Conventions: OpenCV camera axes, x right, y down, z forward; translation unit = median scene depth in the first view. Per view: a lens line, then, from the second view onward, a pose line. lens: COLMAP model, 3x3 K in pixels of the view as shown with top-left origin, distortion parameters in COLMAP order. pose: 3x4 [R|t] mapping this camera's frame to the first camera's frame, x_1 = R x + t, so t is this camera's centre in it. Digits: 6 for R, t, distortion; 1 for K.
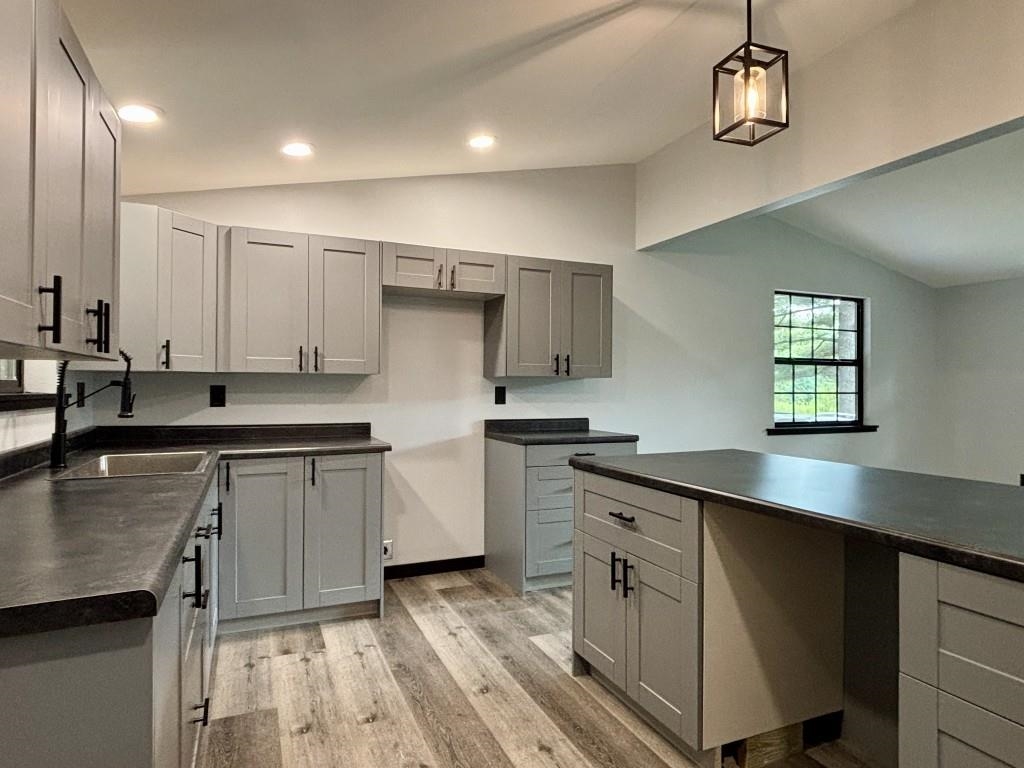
lens RADIAL K [[606.1, 0, 507.7], [0, 606.1, 381.4], [0, 0, 1]] dist [0.050462, -0.084832]
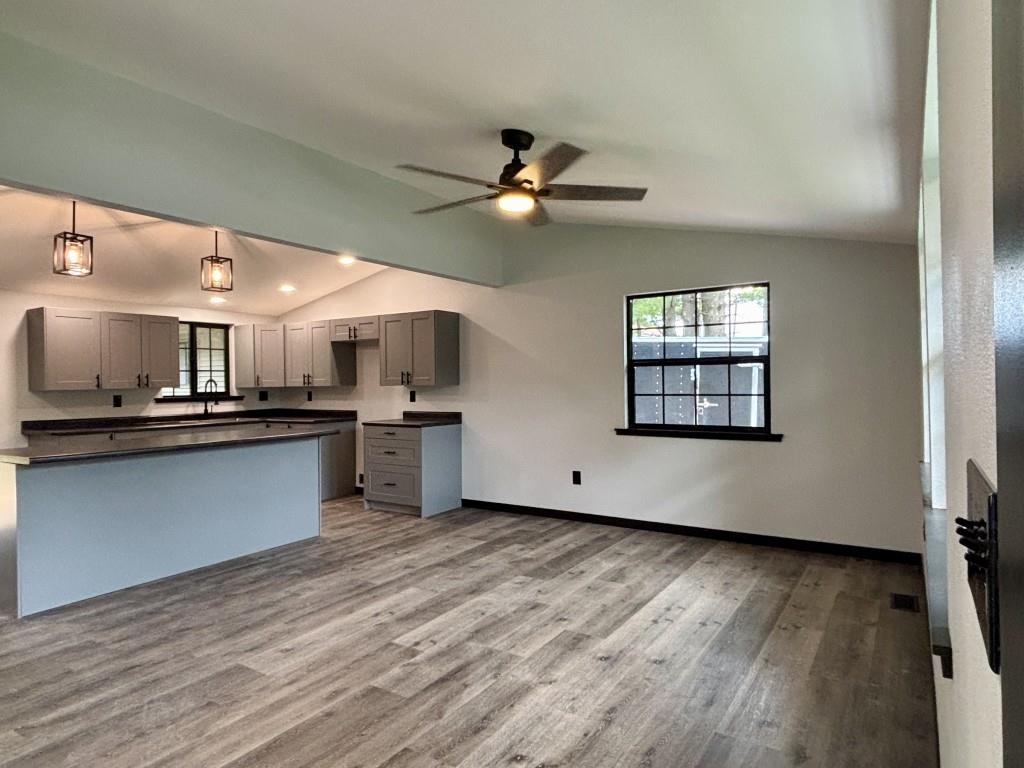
lens RADIAL K [[606.1, 0, 507.7], [0, 606.1, 381.4], [0, 0, 1]] dist [0.050462, -0.084832]
pose [[0.548073, -0.013721, -0.836318, 1.791027], [0.022572, 0.999744, -0.001610, -0.010534], [0.836126, -0.017994, 0.548242, 0.388965]]
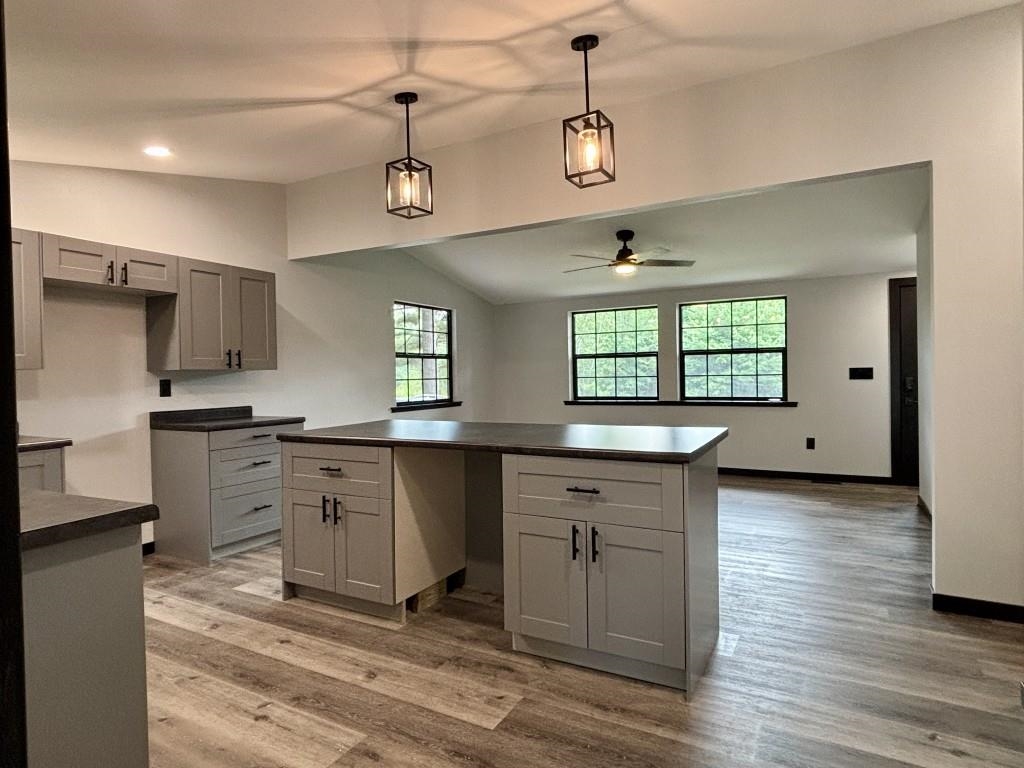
lens RADIAL K [[599.9, 0, 512.0], [0, 599.9, 384.0], [0, 0, 1]] dist [0.025936, -0.000233]
pose [[0.793240, -0.028144, 0.608258, -0.207526], [0.015483, 0.999541, 0.026058, -0.002363], [-0.608712, -0.011253, 0.793311, -0.230640]]
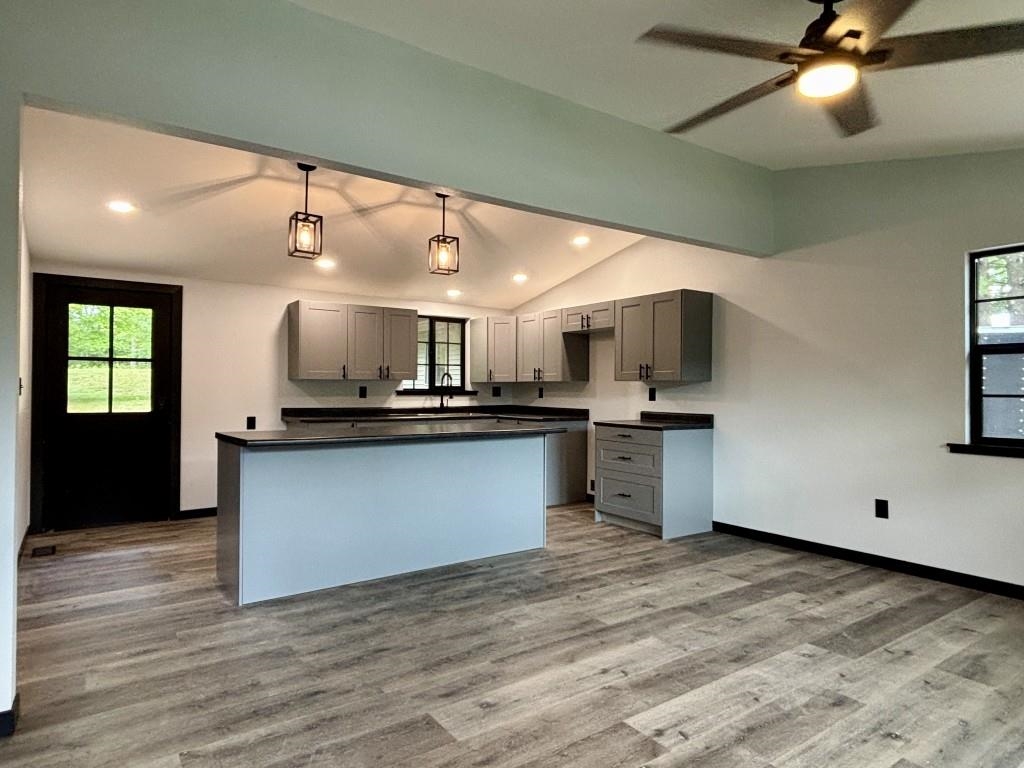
lens RADIAL K [[606.1, 0, 507.7], [0, 606.1, 381.4], [0, 0, 1]] dist [0.050462, -0.084832]
pose [[0.194179, -0.017169, -0.980816, 1.554741], [0.002648, 0.999852, -0.016978, 0.019480], [0.980963, 0.000700, 0.194196, 0.486541]]
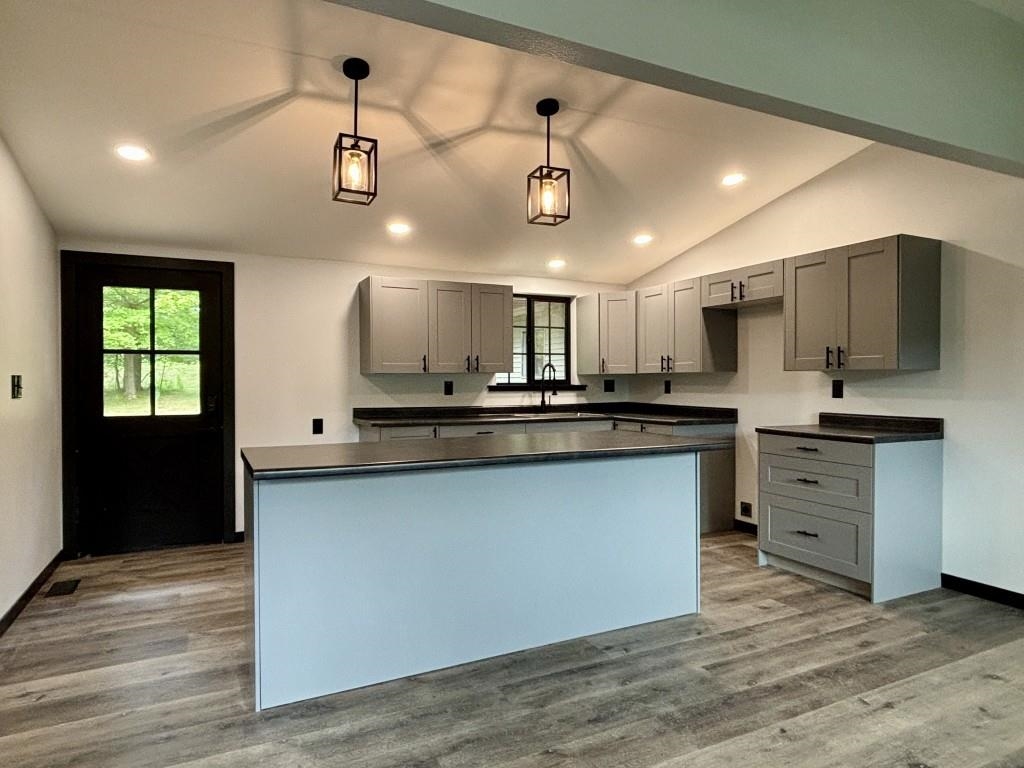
lens RADIAL K [[606.1, 0, 507.7], [0, 606.1, 381.4], [0, 0, 1]] dist [0.050462, -0.084832]
pose [[0.038141, -0.004644, -0.999262, 1.171761], [0.010635, 0.999934, -0.004241, 0.010775], [0.999216, -0.010465, 0.038187, 0.504650]]
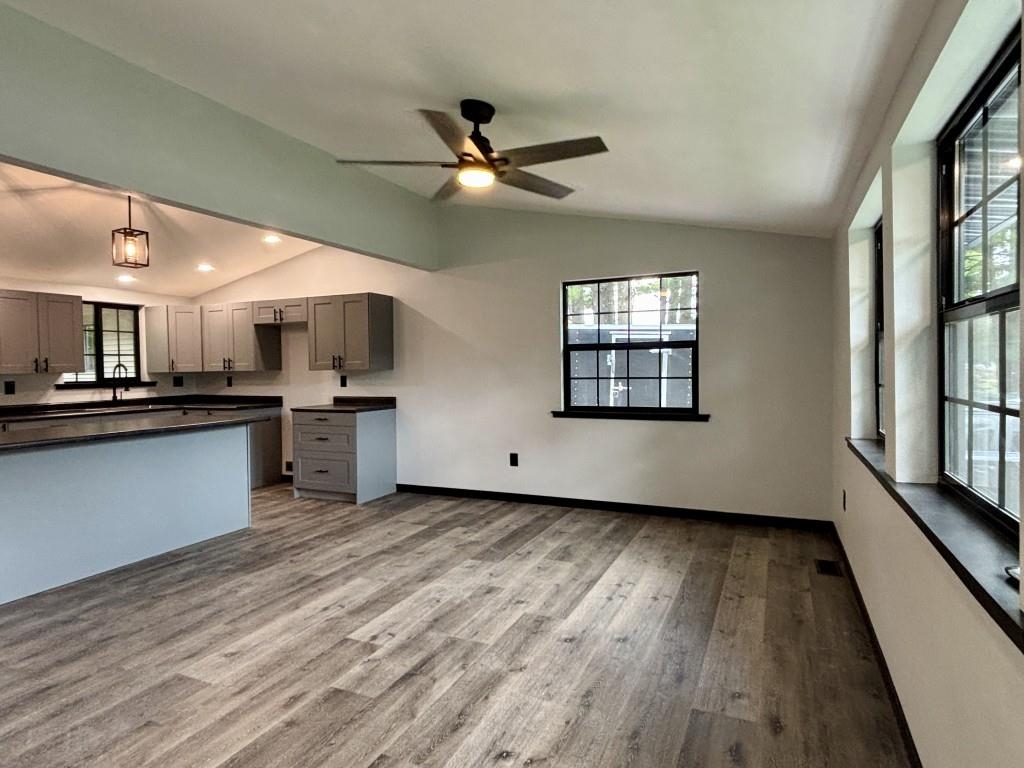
lens RADIAL K [[580.8, 0, 505.5], [0, 580.8, 379.1], [0, 0, 1]] dist [0.013068, -0.021776]
pose [[0.665369, -0.000408, -0.746515, 1.695539], [0.023960, 0.999496, 0.020810, -0.004687], [0.746130, -0.031733, 0.665043, 0.368302]]
